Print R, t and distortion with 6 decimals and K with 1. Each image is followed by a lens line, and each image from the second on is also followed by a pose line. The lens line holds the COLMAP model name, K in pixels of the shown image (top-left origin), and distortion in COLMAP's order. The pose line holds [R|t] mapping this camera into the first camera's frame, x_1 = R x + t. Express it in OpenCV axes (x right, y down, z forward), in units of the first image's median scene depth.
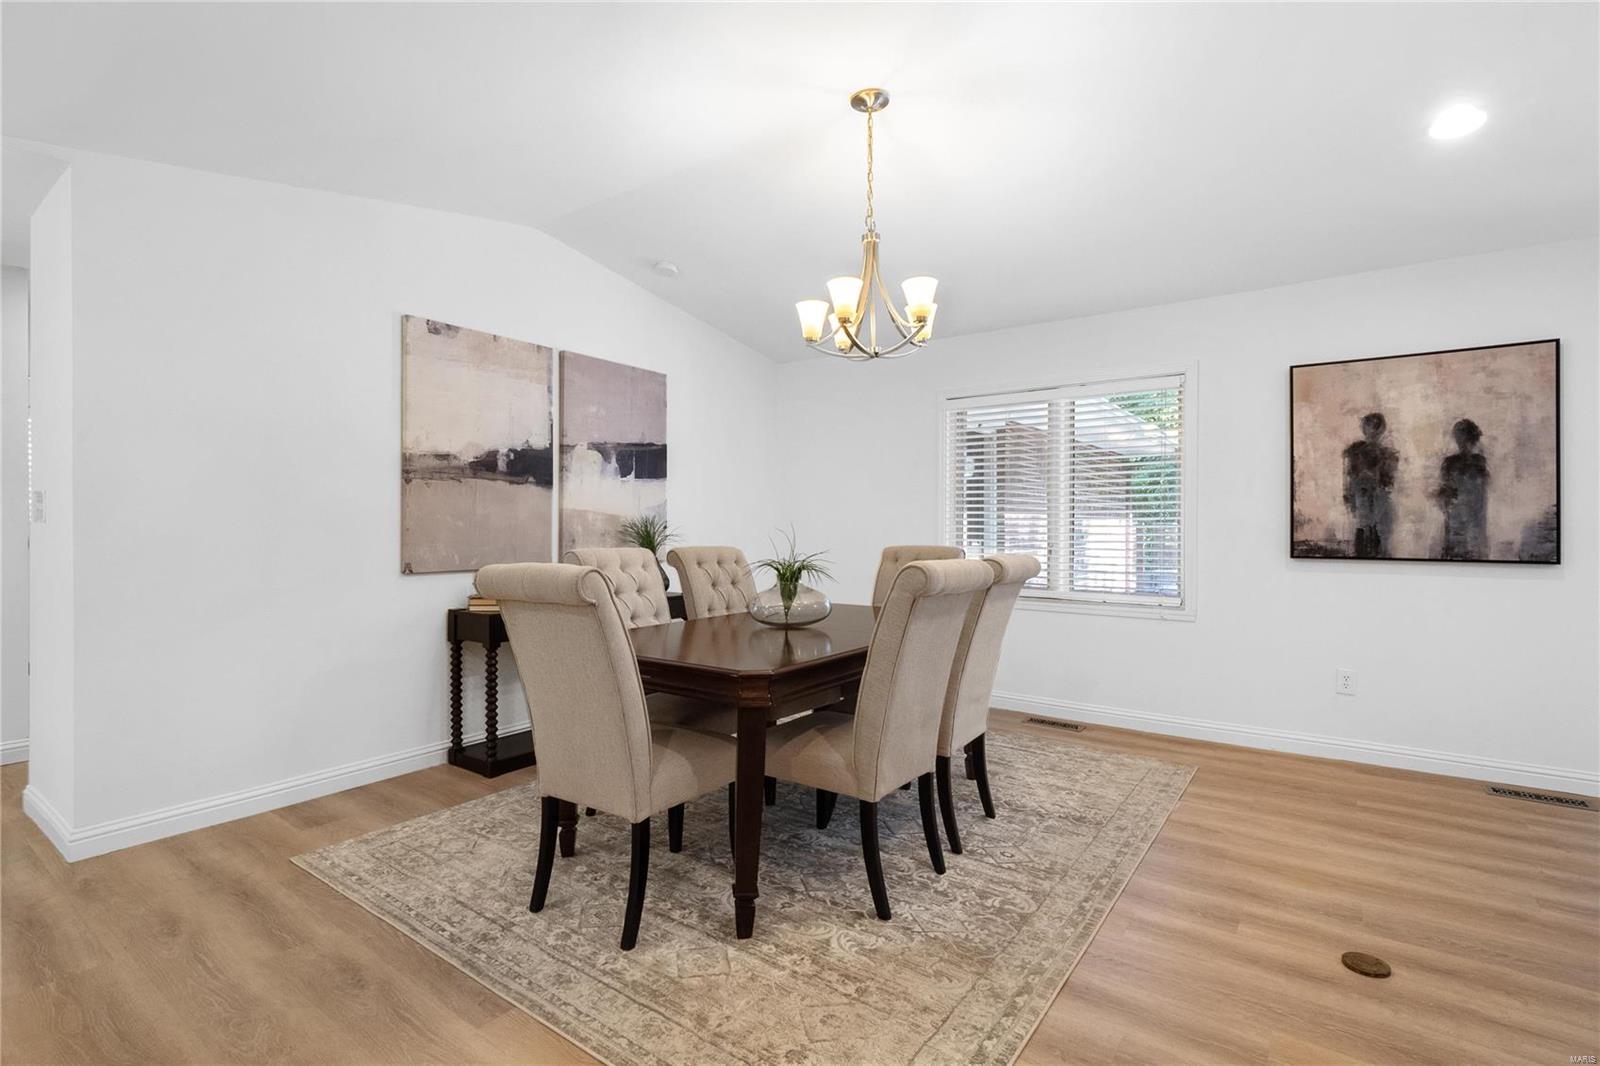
lens RADIAL K [[746.5, 0, 763.2], [0, 746.5, 522.7], [0, 0, 1]] dist [-0.001454, -0.003957]
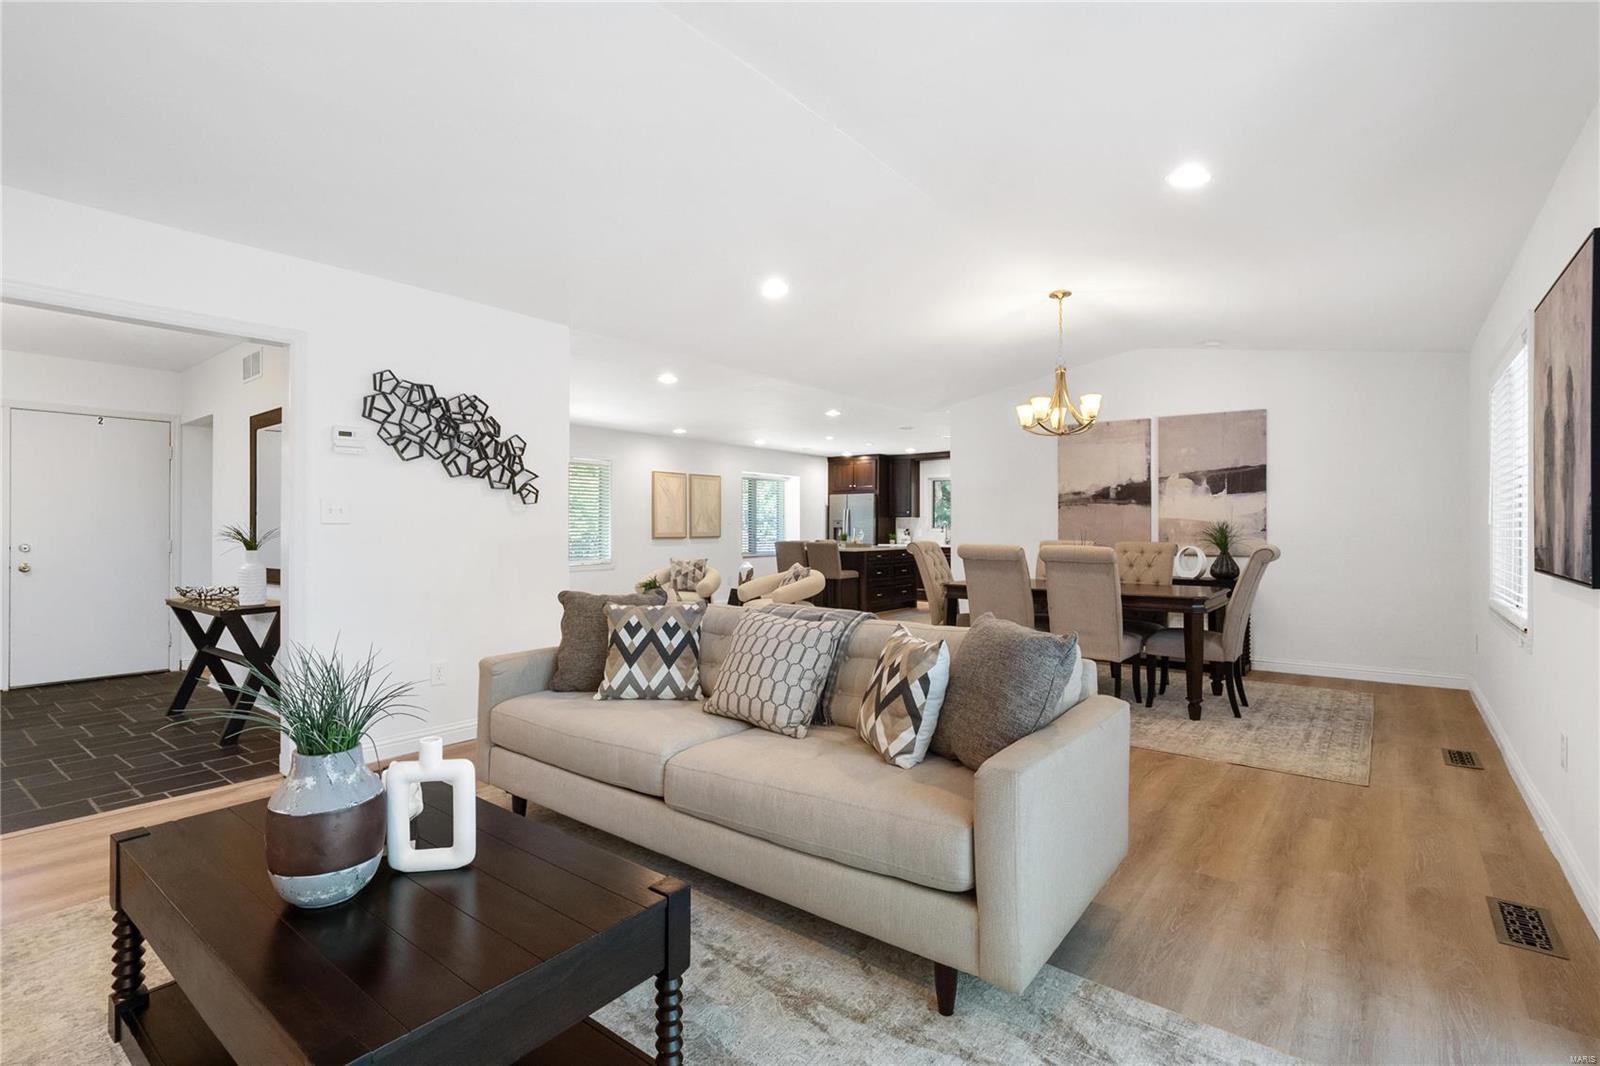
lens RADIAL K [[746.5, 0, 788.6], [0, 746.5, 528.7], [0, 0, 1]] dist [-0.001454, -0.003957]
pose [[-0.017969, -0.002226, -0.999836, 1.423953], [0.004449, 0.999987, -0.002306, 0.004152], [0.999829, -0.004490, -0.017959, 0.260510]]
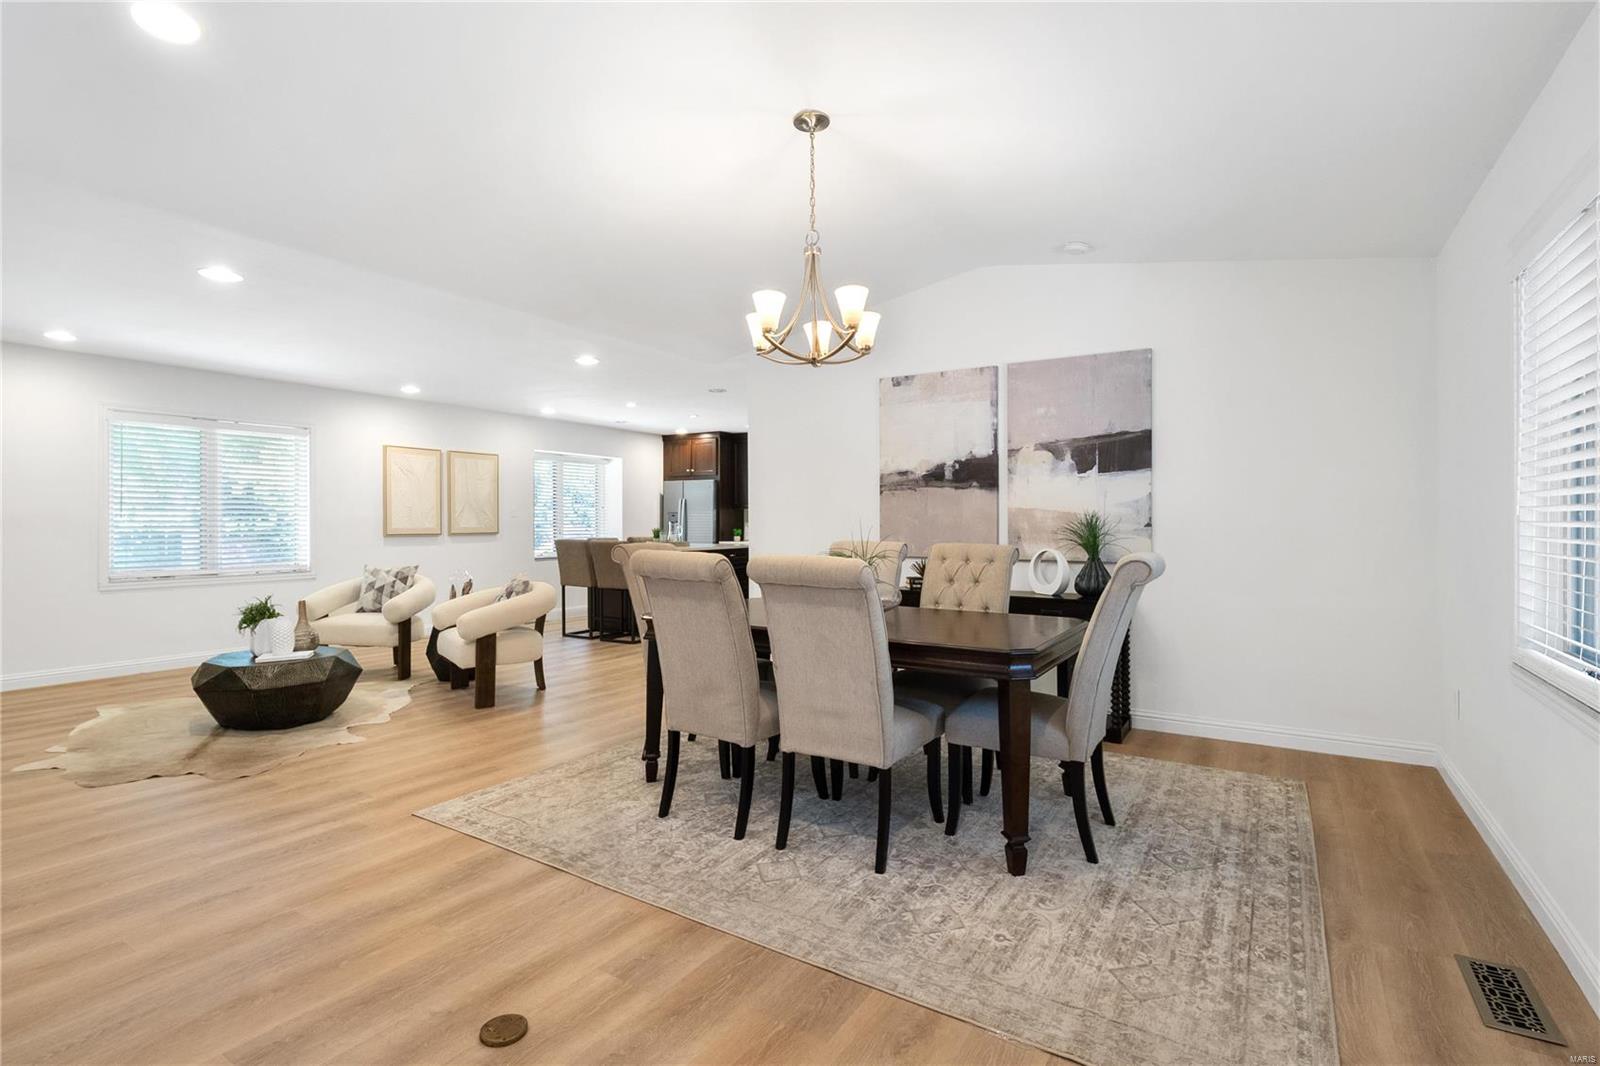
lens RADIAL K [[746.5, 0, 803.9], [0, 746.5, 521.8], [0, 0, 1]] dist [-0.001454, -0.003957]
pose [[0.095993, -0.002340, -0.995379, 0.858823], [0.004690, 0.999987, -0.001898, 0.002697], [0.995371, -0.004486, 0.096003, 0.635991]]
